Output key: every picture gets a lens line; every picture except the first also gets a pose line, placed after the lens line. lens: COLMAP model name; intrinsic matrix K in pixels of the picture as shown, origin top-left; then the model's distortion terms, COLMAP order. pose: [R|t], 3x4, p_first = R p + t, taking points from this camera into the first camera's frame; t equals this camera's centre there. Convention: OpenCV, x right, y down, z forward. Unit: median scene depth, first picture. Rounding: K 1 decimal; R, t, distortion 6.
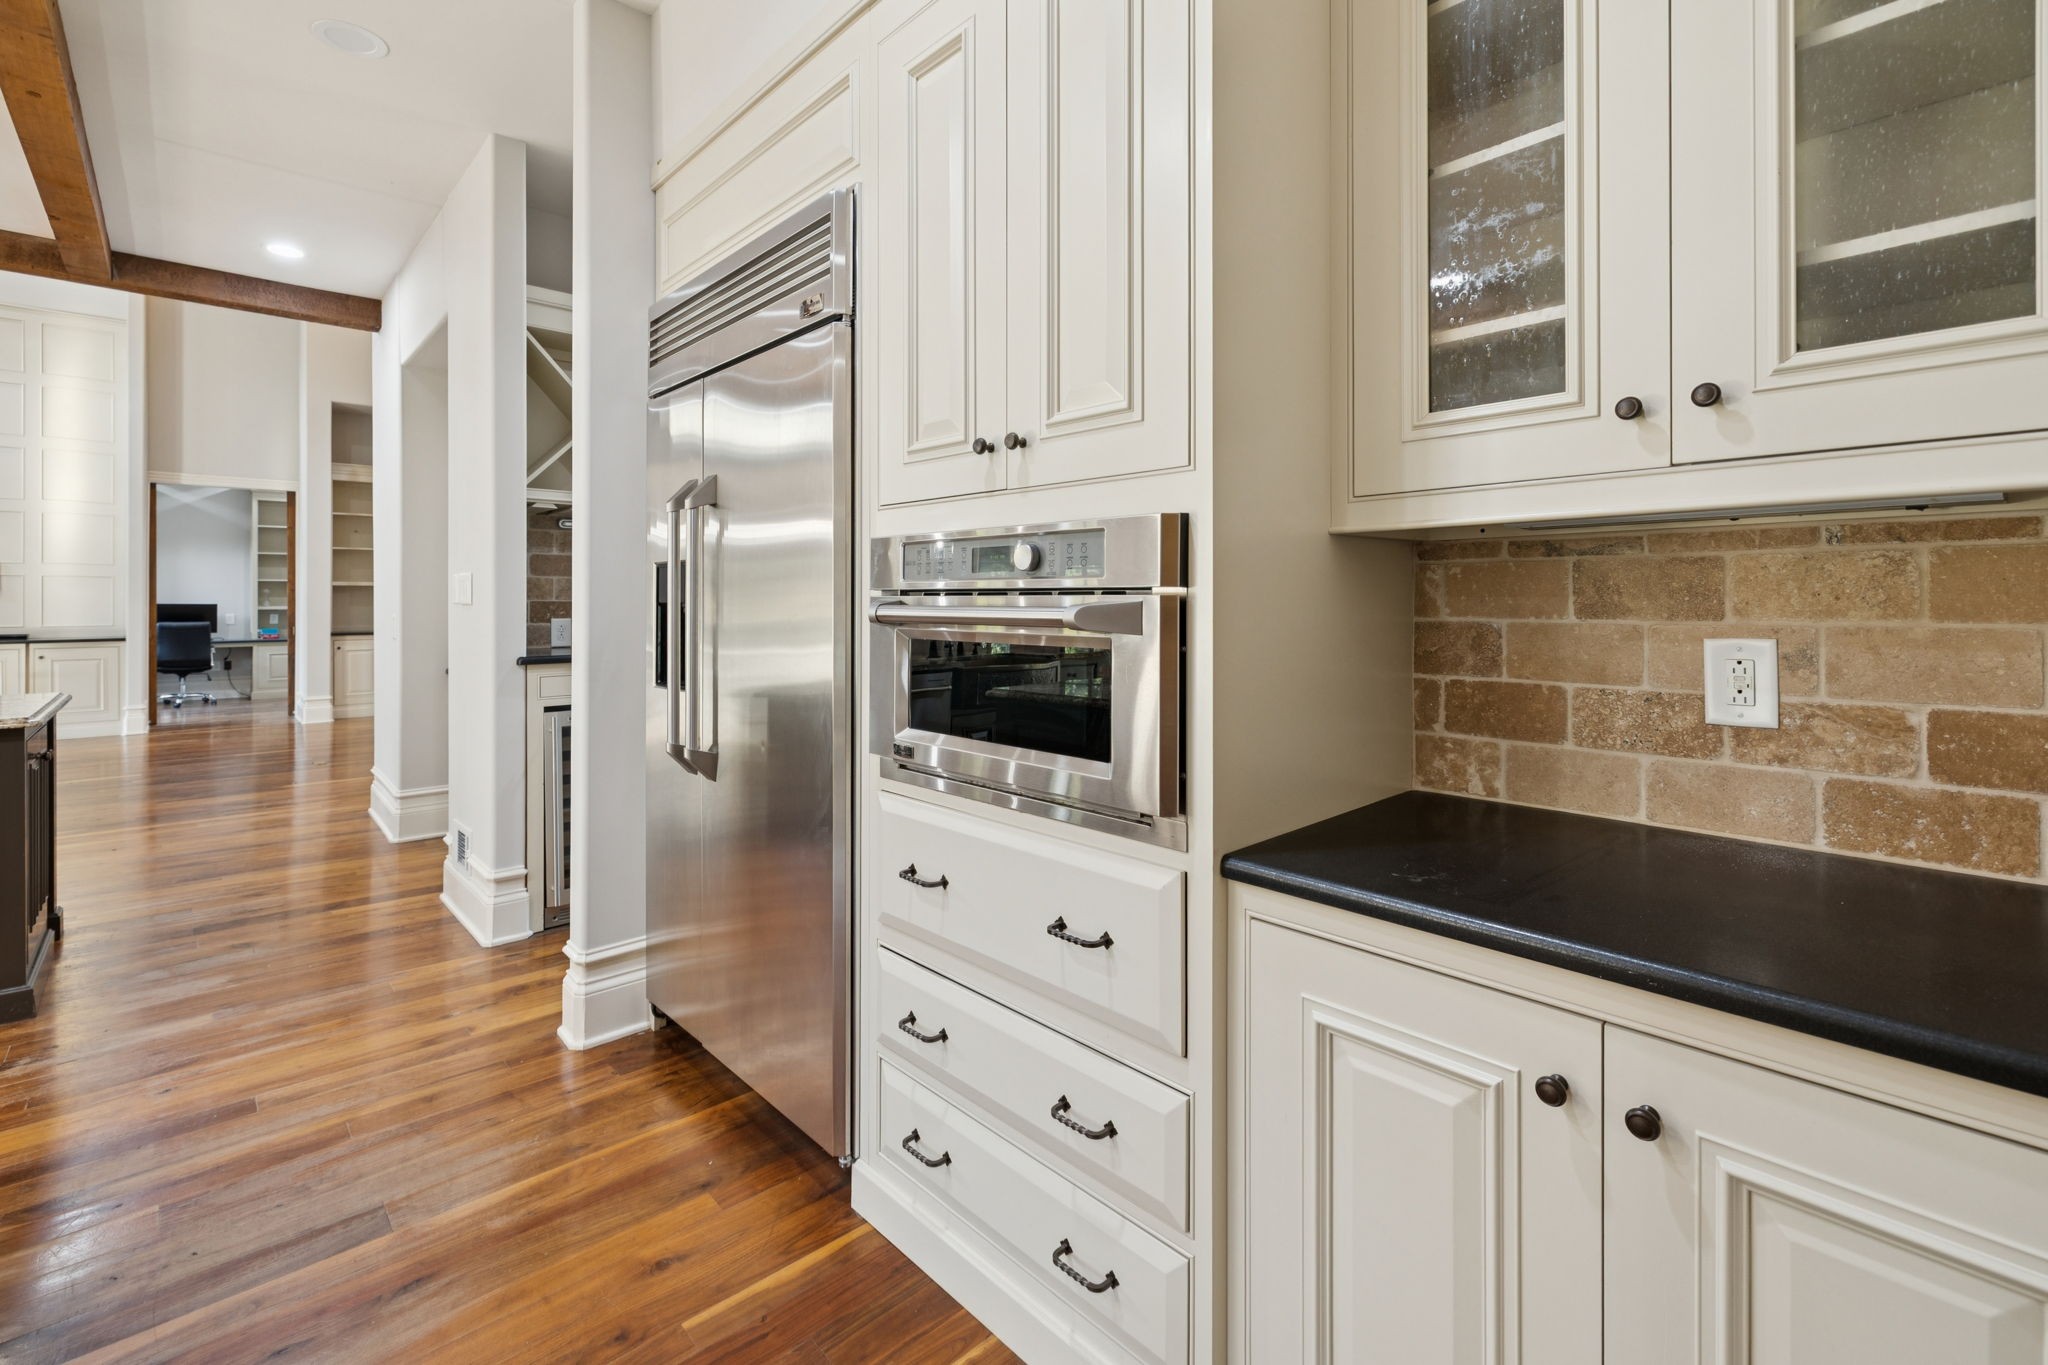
lens RADIAL K [[881.0, 0, 1011.3], [0, 881.0, 604.7], [0, 0, 1]] dist [0.013101, -0.001625]
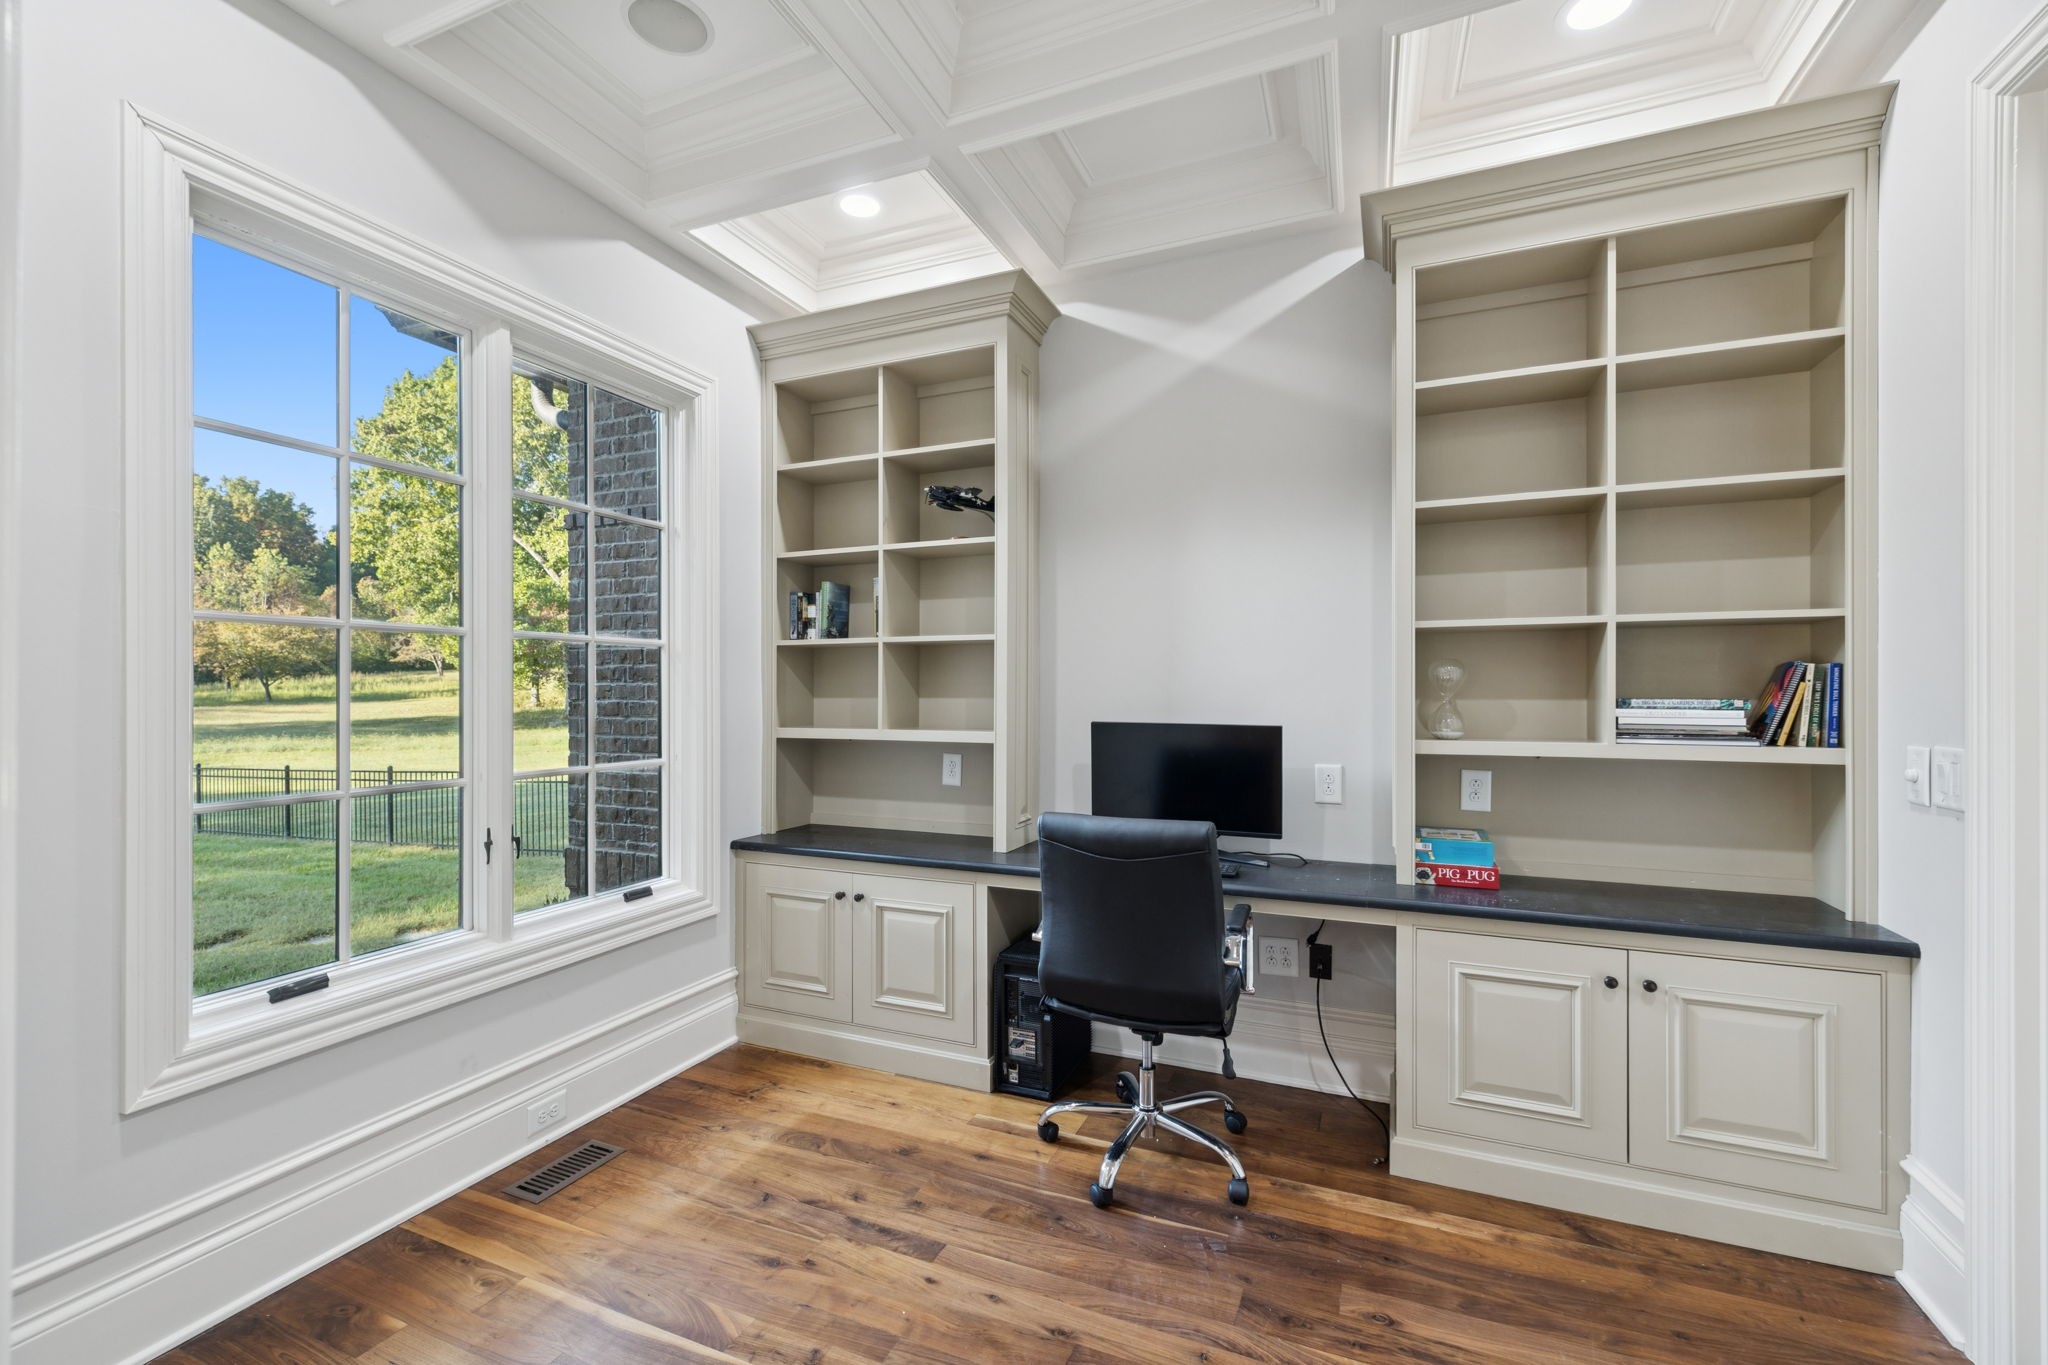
lens RADIAL K [[881.0, 0, 1011.5], [0, 881.0, 685.8], [0, 0, 1]] dist [0.013101, -0.001625]
pose [[0.415192, -0.002382, -0.909731, -0.684942], [0.004162, 0.999991, -0.000719, -0.012125], [0.909724, -0.003488, 0.415198, 0.811635]]
